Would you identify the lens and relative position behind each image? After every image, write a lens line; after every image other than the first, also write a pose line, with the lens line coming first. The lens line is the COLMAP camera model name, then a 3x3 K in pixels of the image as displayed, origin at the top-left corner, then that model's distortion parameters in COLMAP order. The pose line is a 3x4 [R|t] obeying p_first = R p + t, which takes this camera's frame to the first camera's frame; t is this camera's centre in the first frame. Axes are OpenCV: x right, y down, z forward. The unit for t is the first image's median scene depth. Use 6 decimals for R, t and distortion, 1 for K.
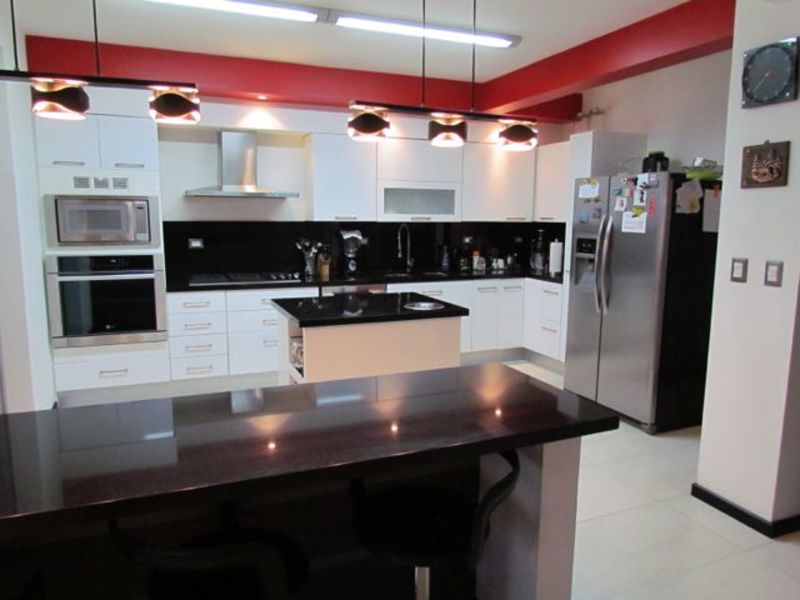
lens RADIAL K [[572.7, 0, 400.3], [0, 572.7, 303.1], [0, 0, 1]] dist [-0.025880, 0.001518]
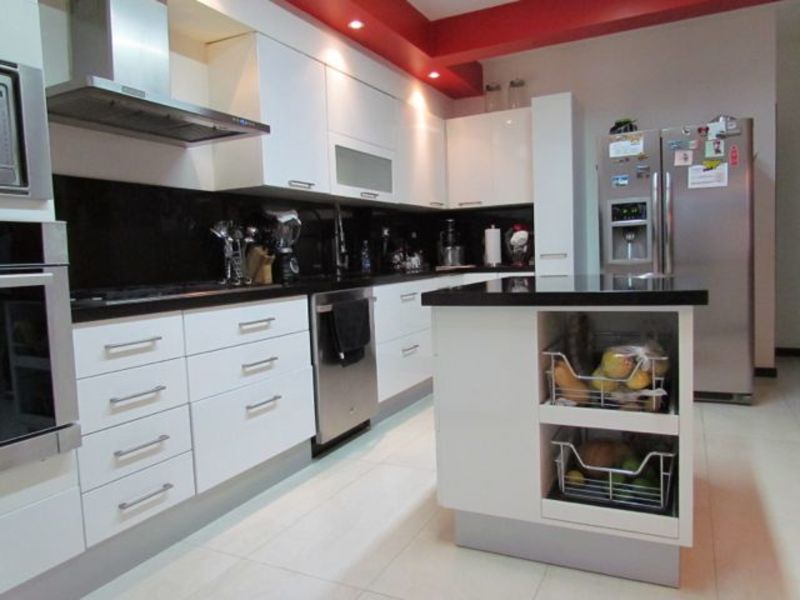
lens RADIAL K [[572.7, 0, 411.1], [0, 572.7, 299.3], [0, 0, 1]] dist [-0.025880, 0.001518]
pose [[0.755646, -0.088672, 0.648950, -0.481504], [0.146846, 0.988507, -0.035921, 0.013233], [-0.638307, 0.122439, 0.759982, 0.557384]]
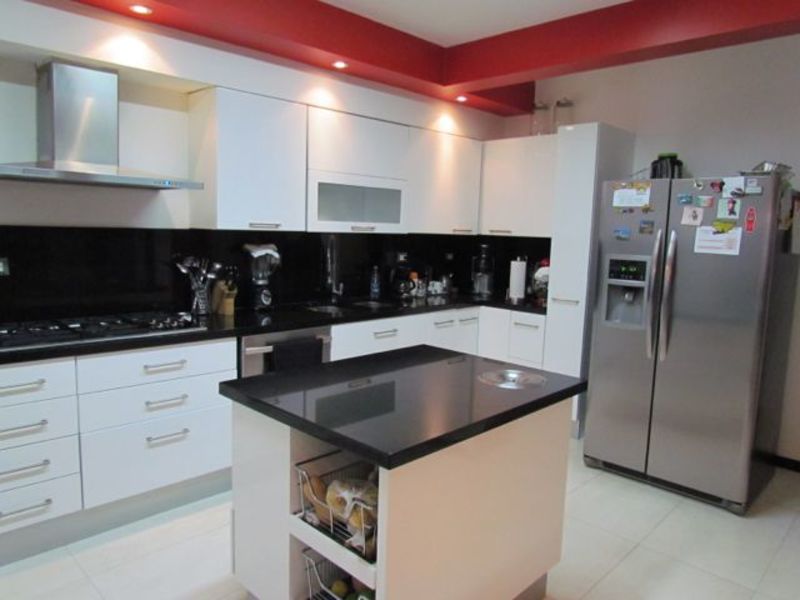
lens RADIAL K [[572.7, 0, 404.0], [0, 572.7, 301.9], [0, 0, 1]] dist [-0.025880, 0.001518]
pose [[0.922111, -0.028581, 0.385867, -0.234990], [0.035409, 0.999317, -0.010600, -0.058523], [-0.385301, 0.023437, 0.922493, 0.406125]]
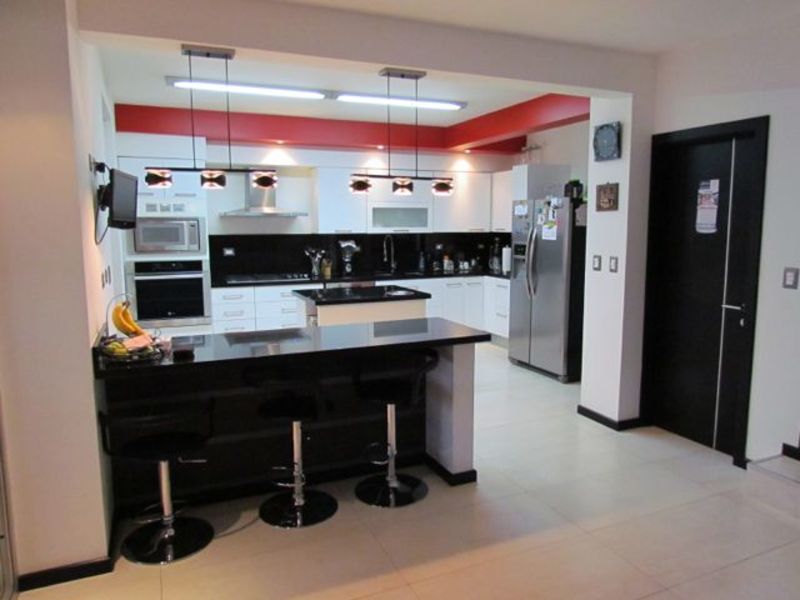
lens RADIAL K [[572.7, 0, 402.3], [0, 572.7, 299.4], [0, 0, 1]] dist [-0.025880, 0.001518]
pose [[0.999793, -0.012947, 0.015714, 0.019275], [0.013288, 0.999674, -0.021810, 0.043286], [-0.015427, 0.022015, 0.999639, -0.352396]]
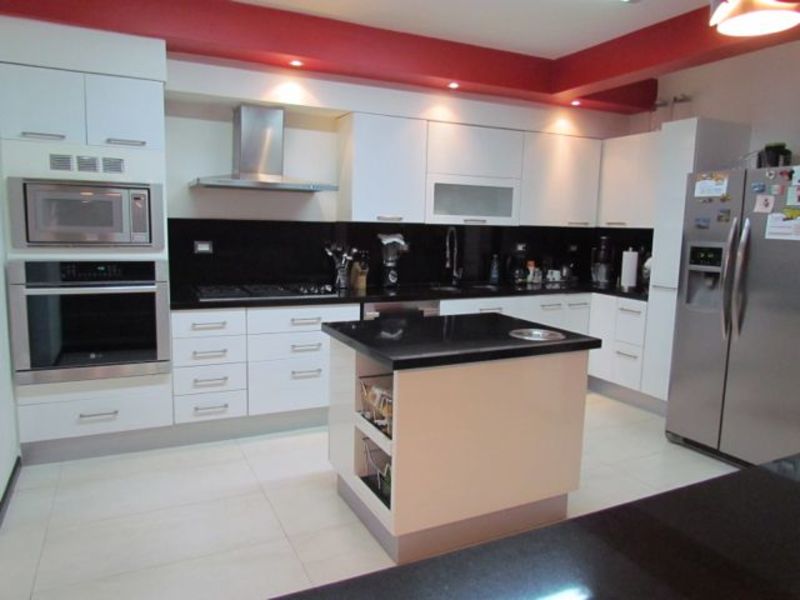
lens RADIAL K [[572.7, 0, 401.3], [0, 572.7, 301.2], [0, 0, 1]] dist [-0.025880, 0.001518]
pose [[0.998367, 0.007314, 0.056658, -0.144562], [-0.006299, 0.999817, -0.018087, -0.018906], [-0.056780, 0.017700, 0.998230, 0.219254]]
